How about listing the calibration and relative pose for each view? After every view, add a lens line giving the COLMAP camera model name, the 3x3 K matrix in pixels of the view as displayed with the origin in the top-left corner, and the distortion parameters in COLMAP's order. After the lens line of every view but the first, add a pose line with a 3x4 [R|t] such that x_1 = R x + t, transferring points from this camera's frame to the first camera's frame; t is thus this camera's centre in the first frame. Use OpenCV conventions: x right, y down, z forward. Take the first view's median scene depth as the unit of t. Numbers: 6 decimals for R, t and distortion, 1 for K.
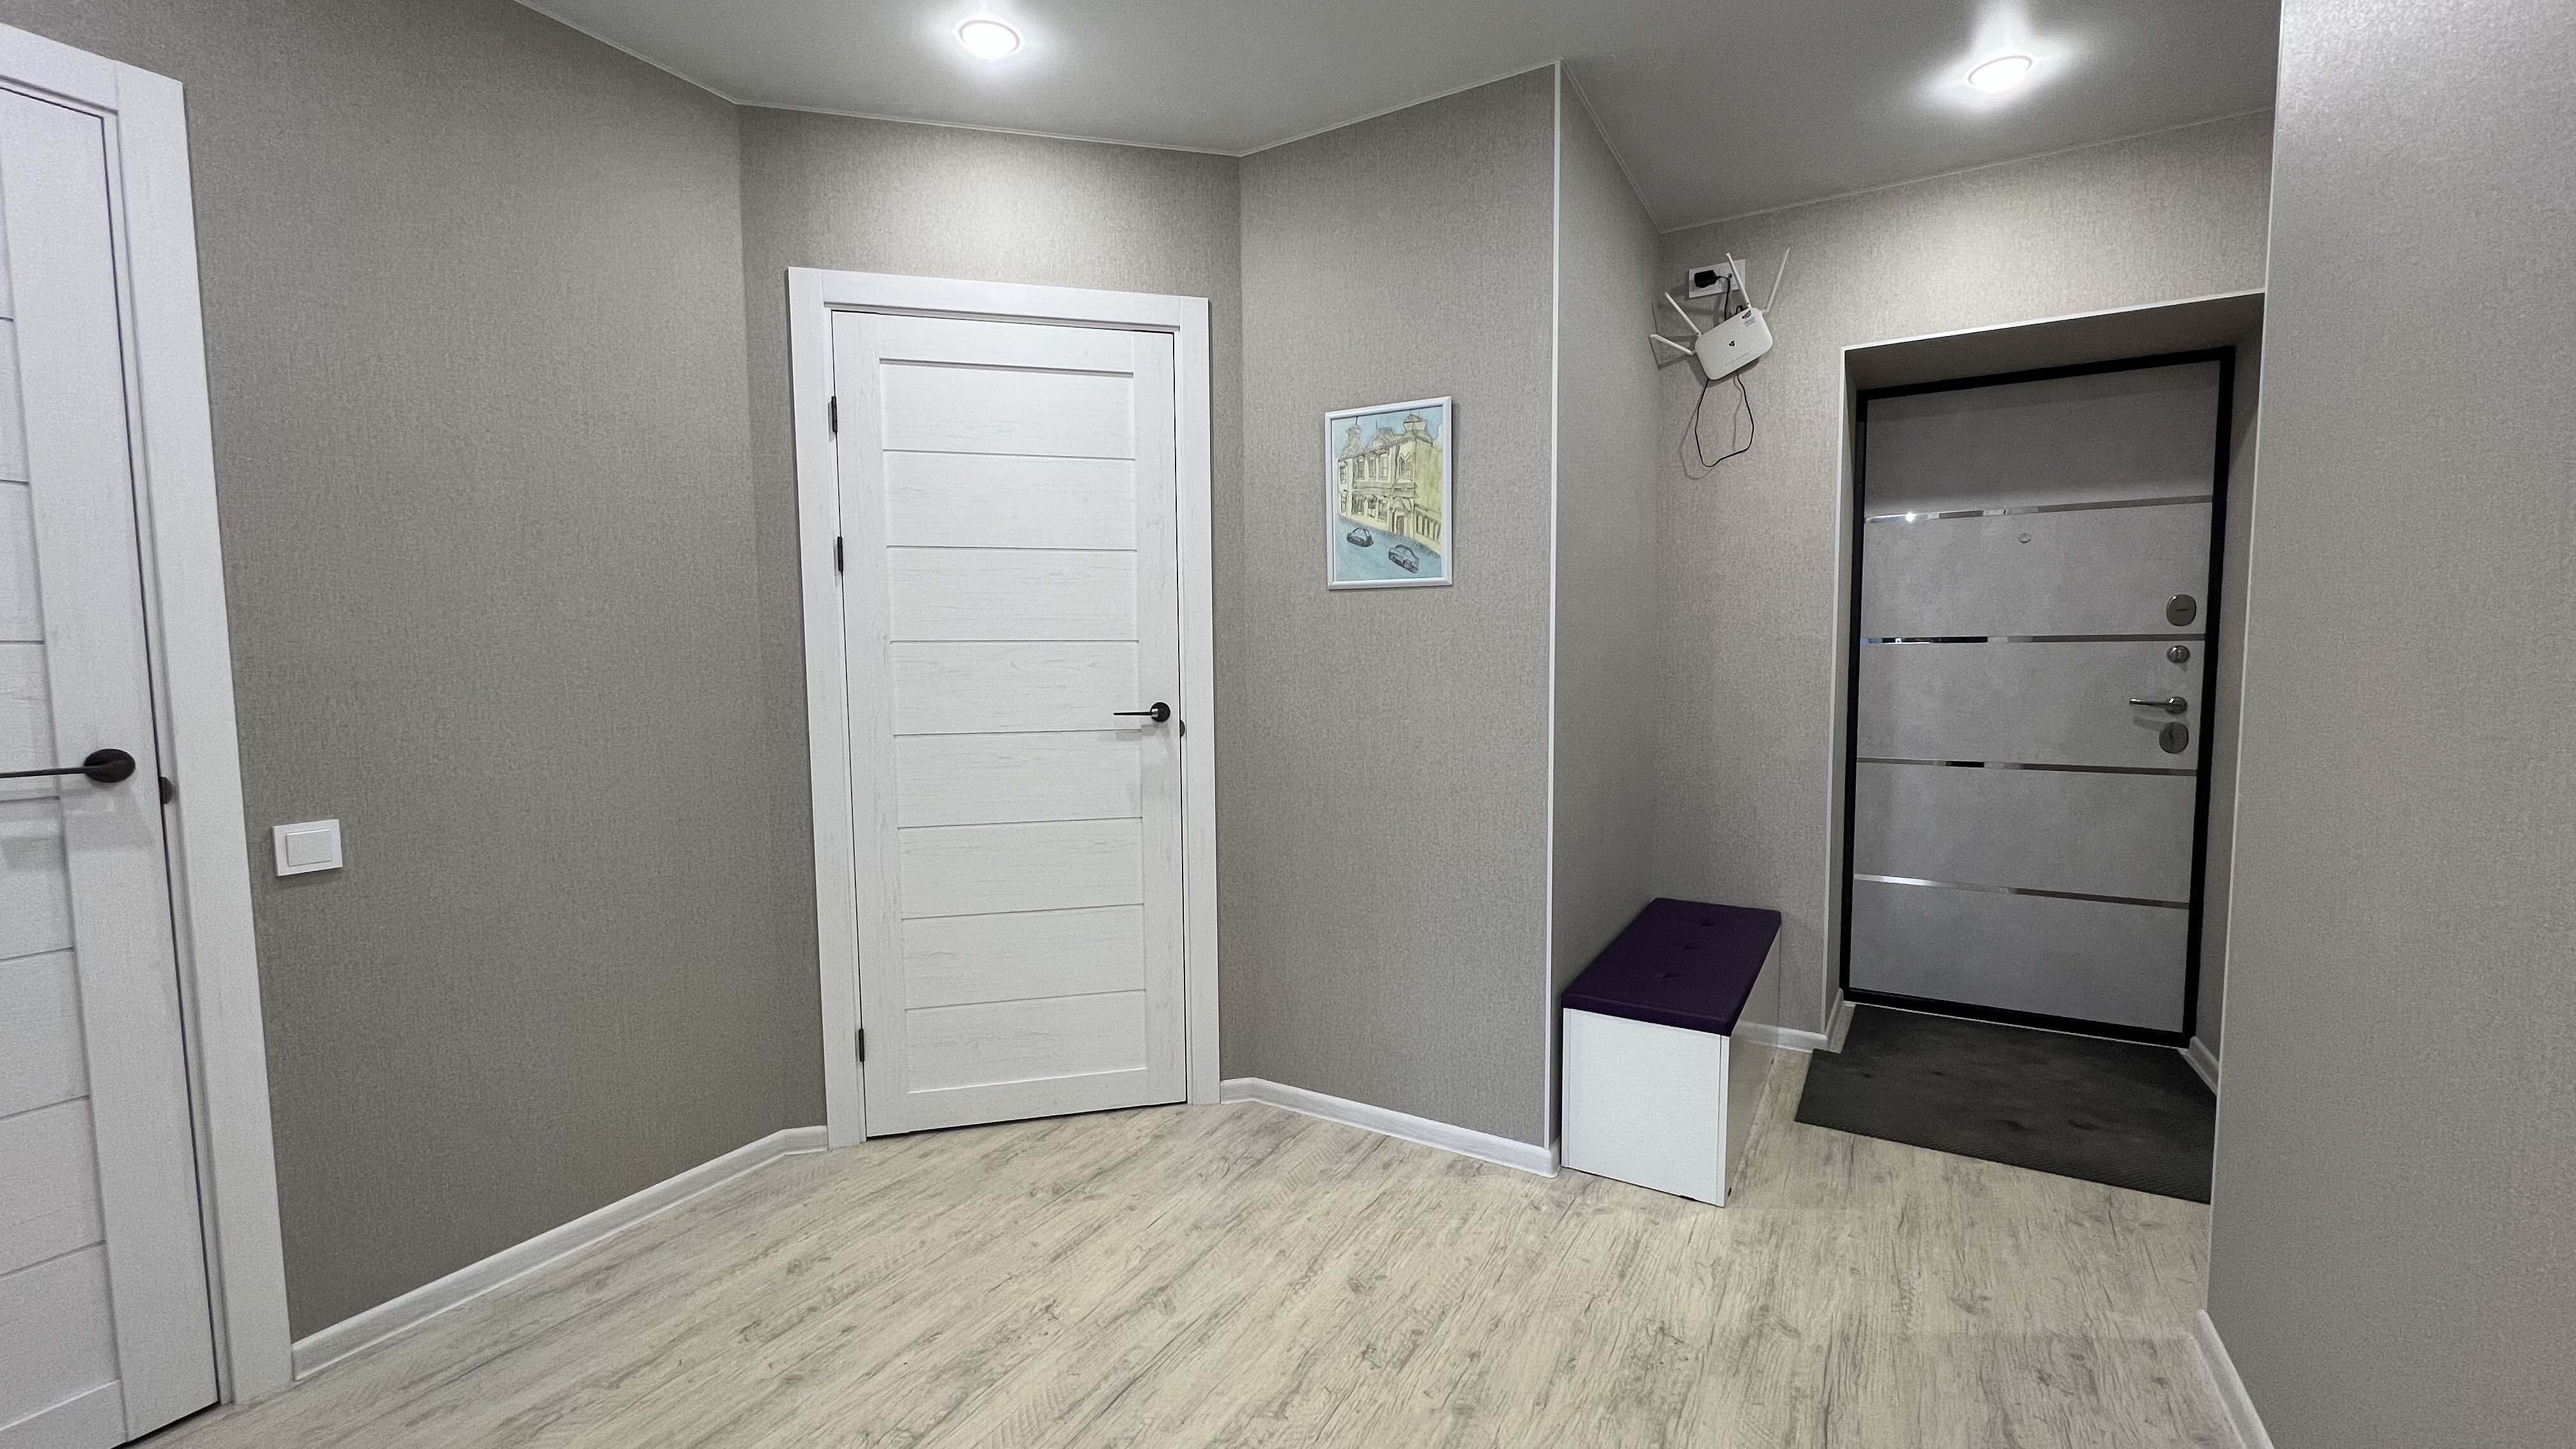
lens RADIAL K [[1027.7, 0, 1288.8], [0, 1027.7, 729.1], [0, 0, 1]] dist [-0.002524, 0.000608]
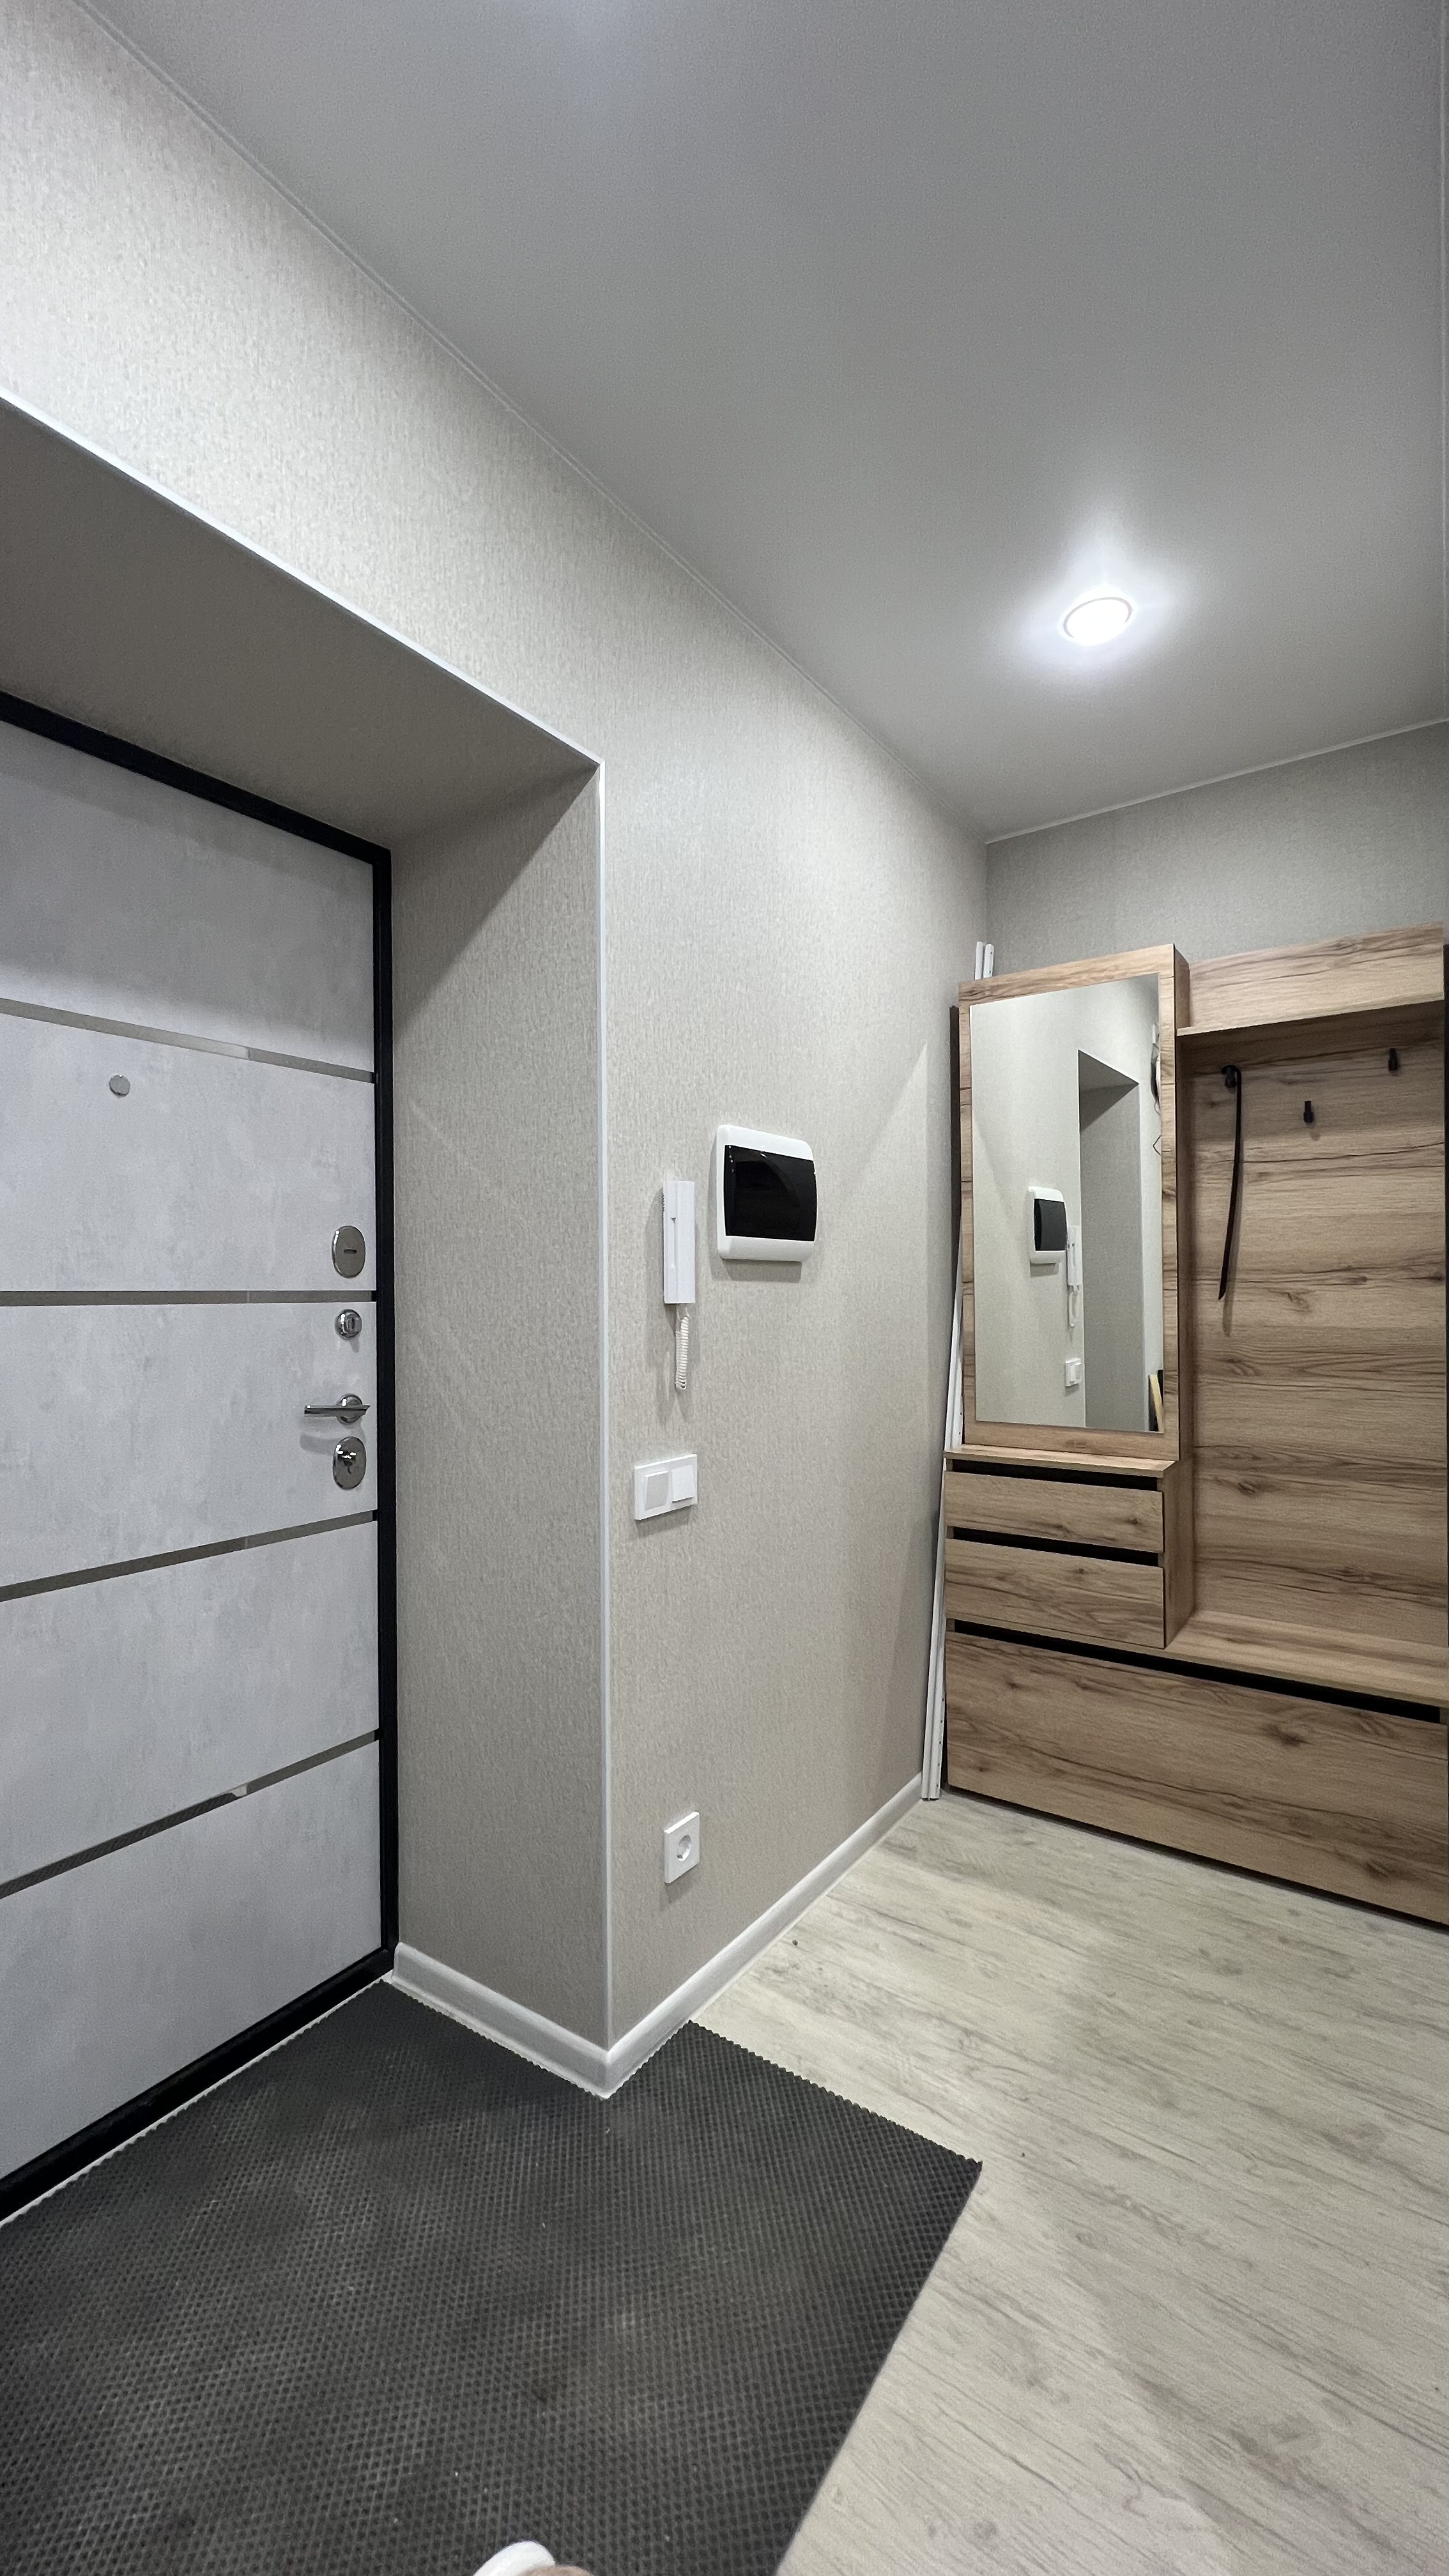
lens RADIAL K [[1027.7, 0, 721.8], [0, 1027.7, 1289.5], [0, 0, 1]] dist [-0.002524, 0.000608]
pose [[0.083227, 0.011197, 0.996468, 0.282782], [0.083832, 0.996314, -0.018197, -0.063287], [-0.992998, 0.085050, 0.081982, 0.726146]]
